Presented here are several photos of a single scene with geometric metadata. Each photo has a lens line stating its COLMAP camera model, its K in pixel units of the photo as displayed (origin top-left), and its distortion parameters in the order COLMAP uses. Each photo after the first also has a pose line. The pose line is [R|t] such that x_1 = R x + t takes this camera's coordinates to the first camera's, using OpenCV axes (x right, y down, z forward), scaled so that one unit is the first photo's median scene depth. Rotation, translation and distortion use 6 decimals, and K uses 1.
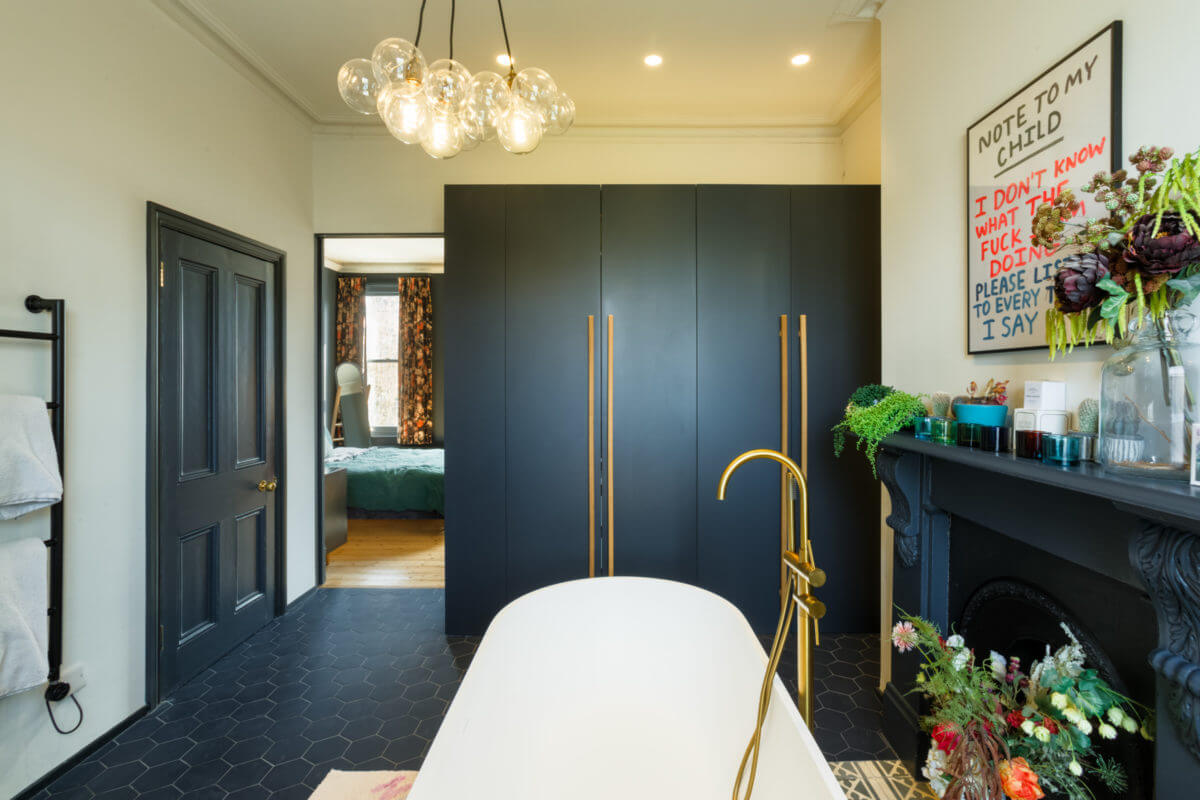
lens RADIAL K [[542.6, 0, 601.3], [0, 542.6, 400.2], [0, 0, 1]] dist [-0.012571, 0.004895]
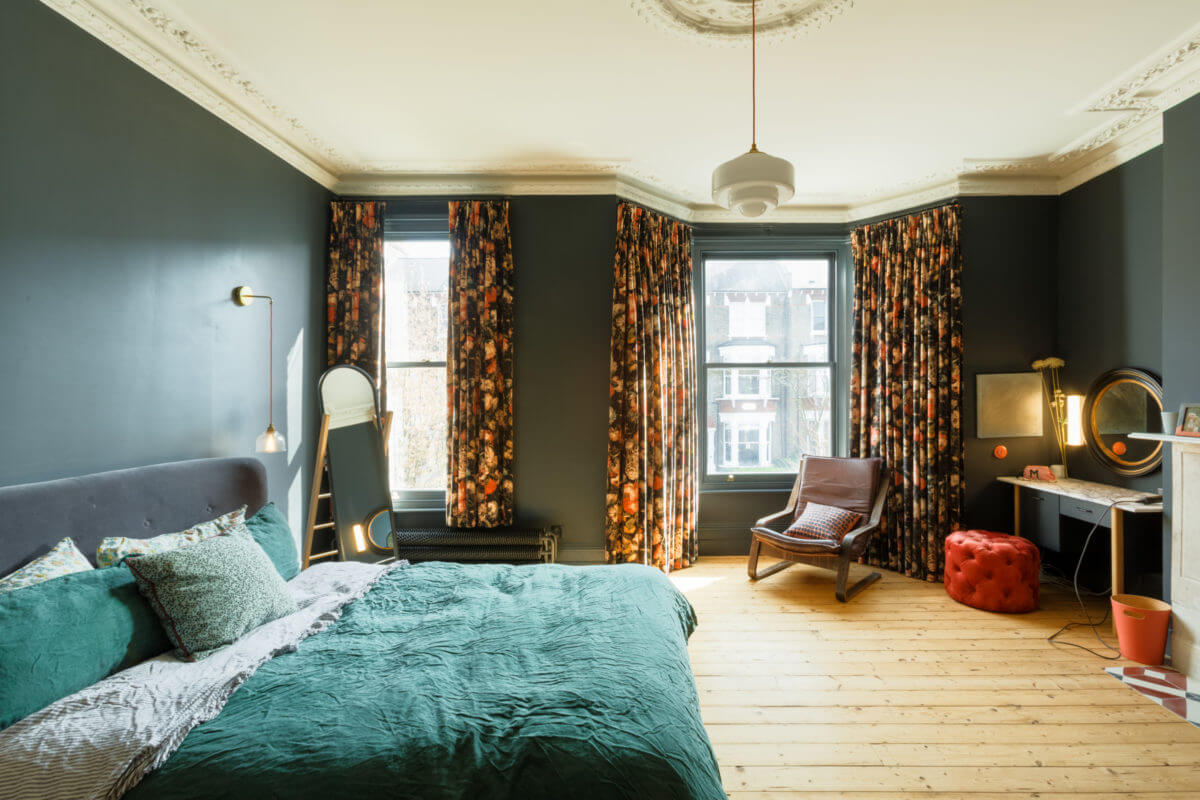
lens RADIAL K [[547.7, 0, 641.5], [0, 547.7, 403.2], [0, 0, 1]] dist [-0.001168, 0.000032]
pose [[0.999914, -0.006507, -0.011360, -0.186585], [0.006245, 0.999717, -0.022964, -0.022510], [0.011506, 0.022891, 0.999672, 0.486950]]
